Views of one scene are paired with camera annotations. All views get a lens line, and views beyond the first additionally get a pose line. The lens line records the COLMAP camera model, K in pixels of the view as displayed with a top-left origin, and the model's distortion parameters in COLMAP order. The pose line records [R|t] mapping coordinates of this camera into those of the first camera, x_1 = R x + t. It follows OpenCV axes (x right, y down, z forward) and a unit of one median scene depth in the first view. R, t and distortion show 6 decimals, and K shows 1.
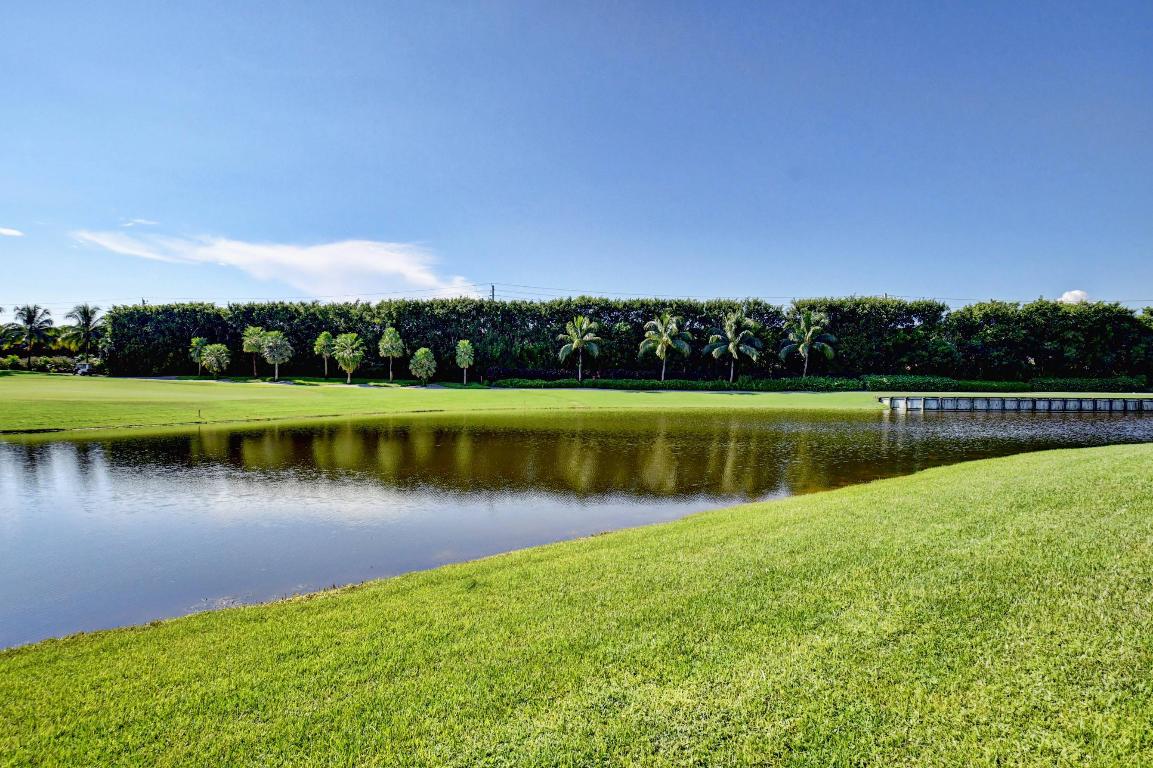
lens RADIAL K [[569.2, 0, 568.8], [0, 569.2, 382.3], [0, 0, 1]] dist [0.043297, -0.060478]
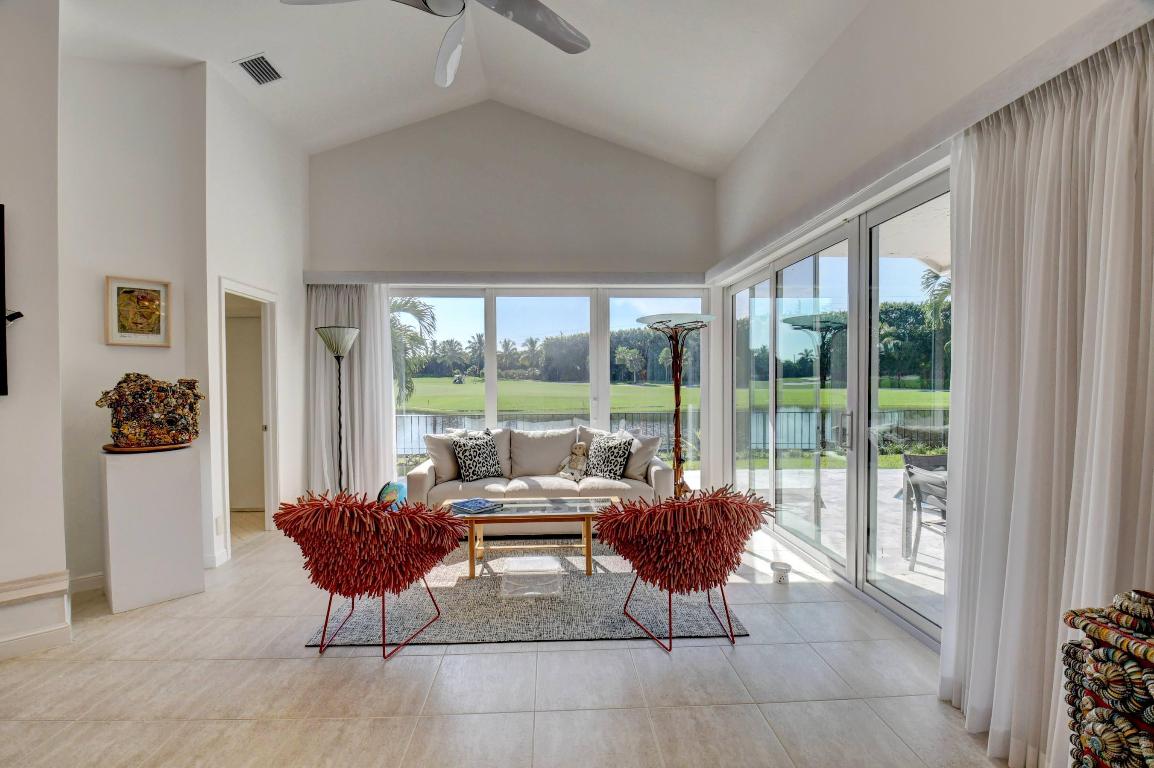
lens RADIAL K [[503.6, 0, 574.1], [0, 503.6, 390.0], [0, 0, 1]] dist [0.001023, -0.016705]
pose [[0.809753, 0.000309, -0.586771, 0.110896], [0.007642, 0.999909, 0.011073, -0.001121], [0.586721, -0.013450, 0.809677, -0.118336]]
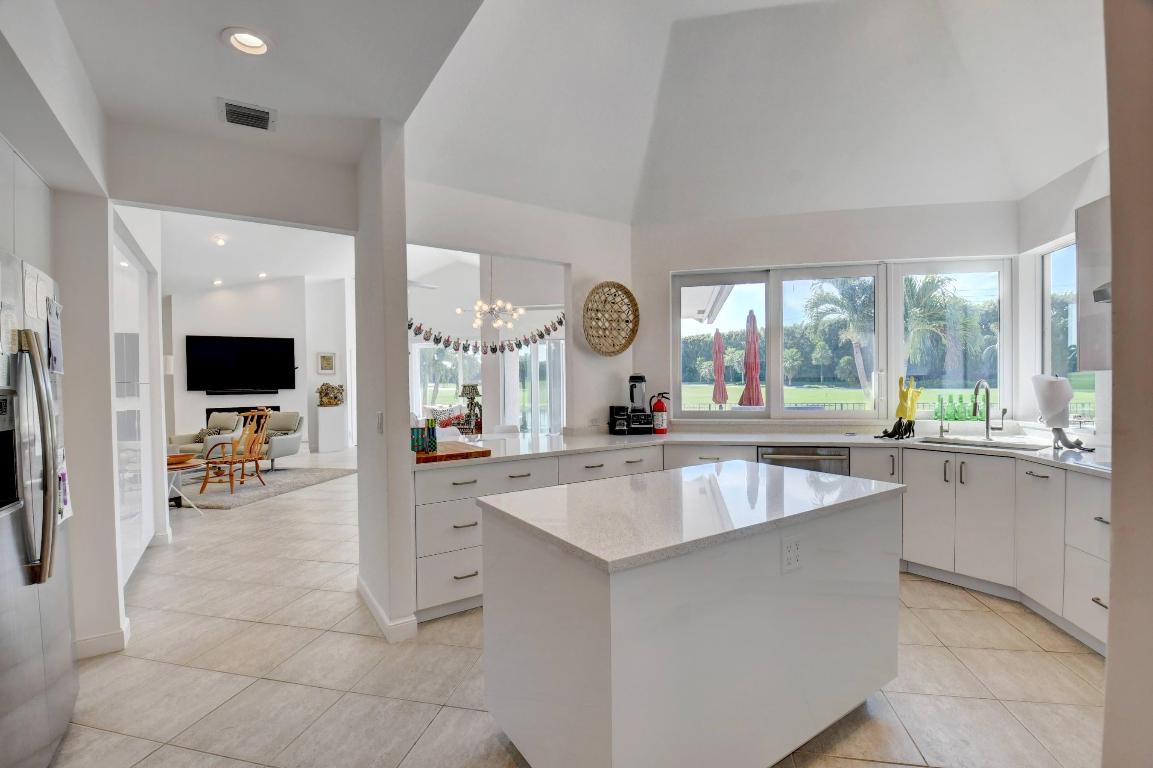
lens RADIAL K [[504.7, 0, 574.8], [0, 504.7, 391.1], [0, 0, 1]] dist [0.016254, -0.028158]
pose [[0.634177, -0.001733, -0.773186, 0.208307], [0.011949, 0.999900, 0.007560, -0.000265], [0.773095, -0.014033, 0.634135, -0.141532]]
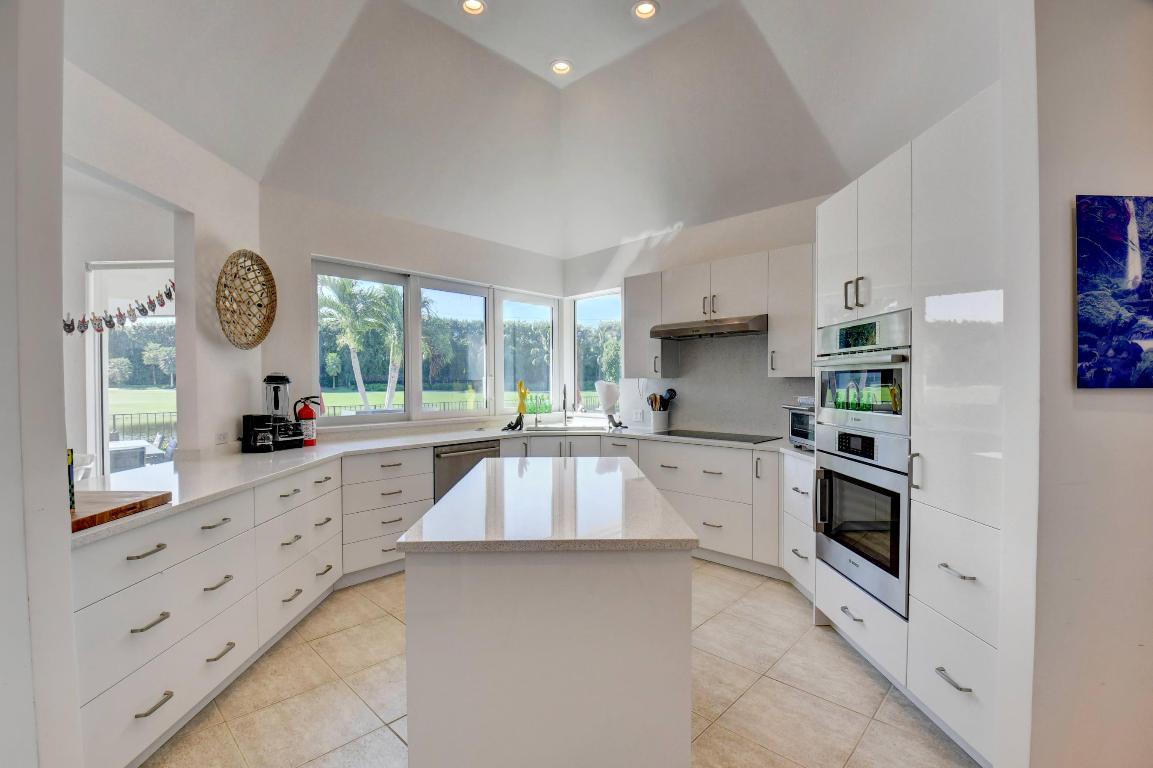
lens RADIAL K [[503.1, 0, 573.6], [0, 503.1, 390.0], [0, 0, 1]] dist [0.001023, -0.016705]
pose [[0.991690, -0.013465, 0.127945, 0.189713], [0.012075, 0.999859, 0.011632, -0.000418], [-0.128083, -0.009991, 0.991713, -0.147930]]
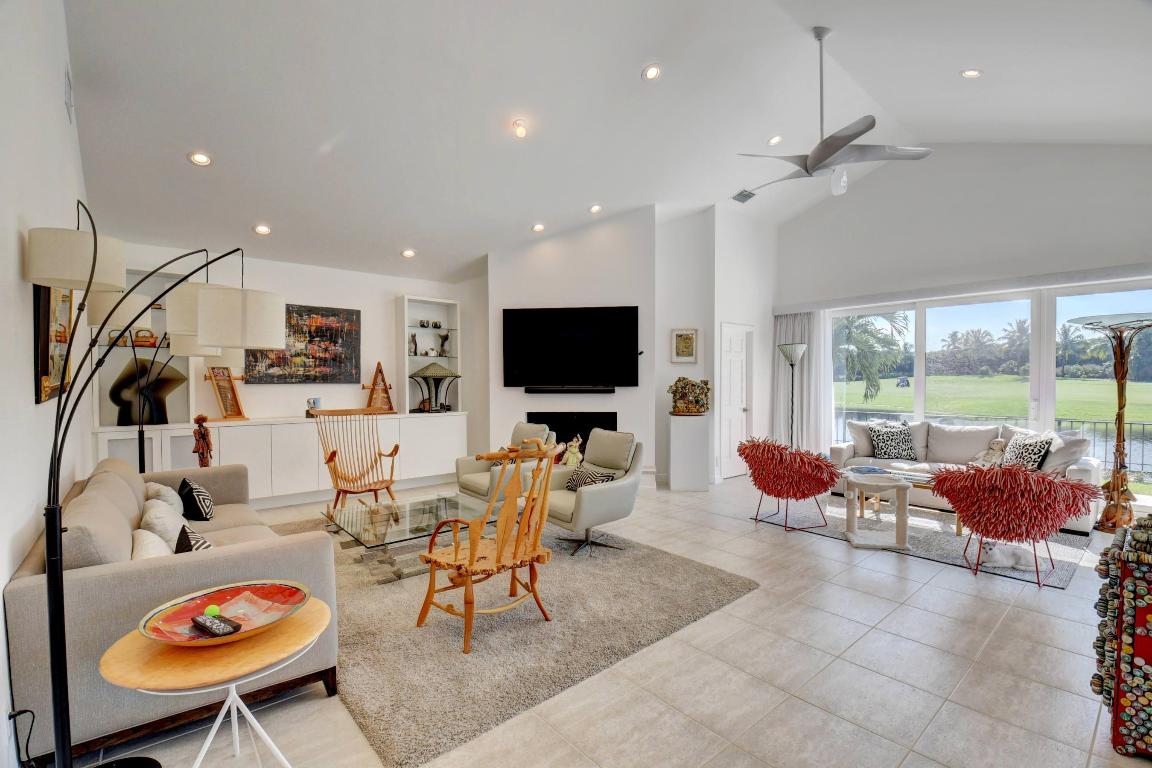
lens RADIAL K [[504.2, 0, 574.3], [0, 504.2, 391.1], [0, 0, 1]] dist [0.016254, -0.028158]
pose [[0.023891, 0.014598, -0.999608, 0.141891], [-0.003605, 0.999888, 0.014516, -0.001116], [0.999708, 0.003257, 0.023941, -0.126495]]
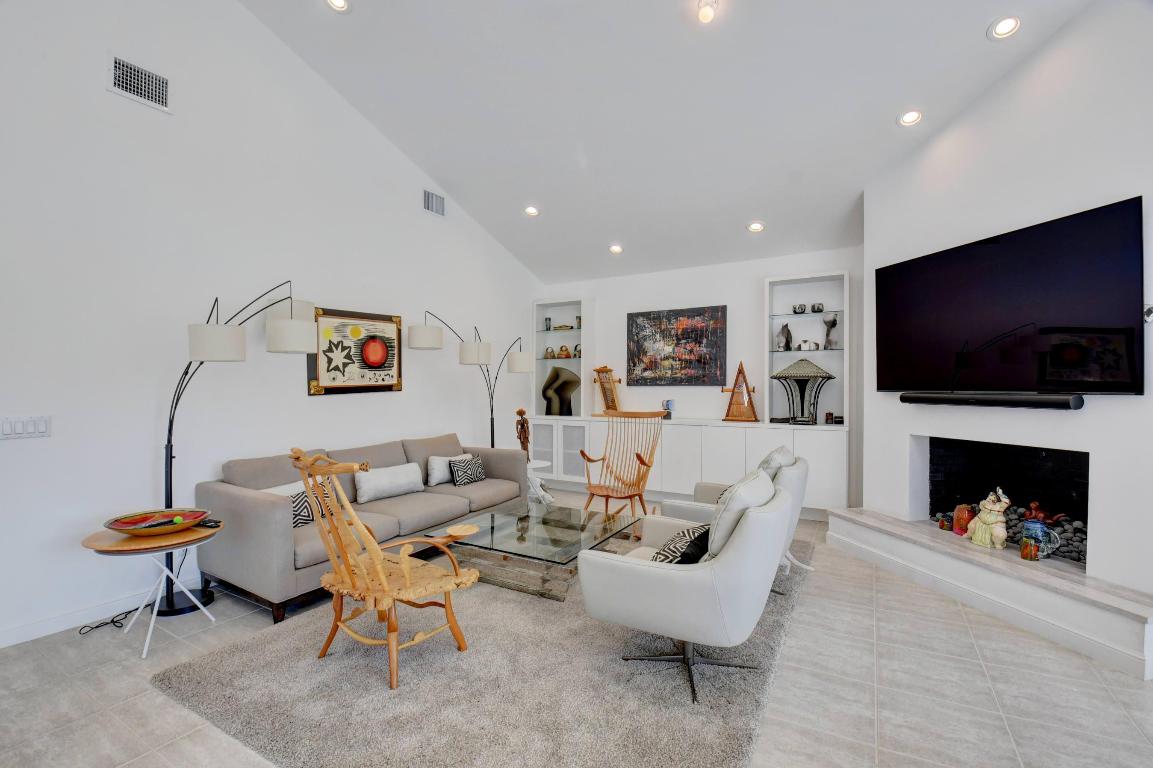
lens RADIAL K [[503.1, 0, 573.6], [0, 503.1, 390.0], [0, 0, 1]] dist [0.001023, -0.016705]
pose [[-0.934455, -0.001071, -0.356080, 0.105396], [-0.005585, 0.999917, 0.011650, -0.001176], [0.356037, 0.012875, -0.934383, -0.097087]]
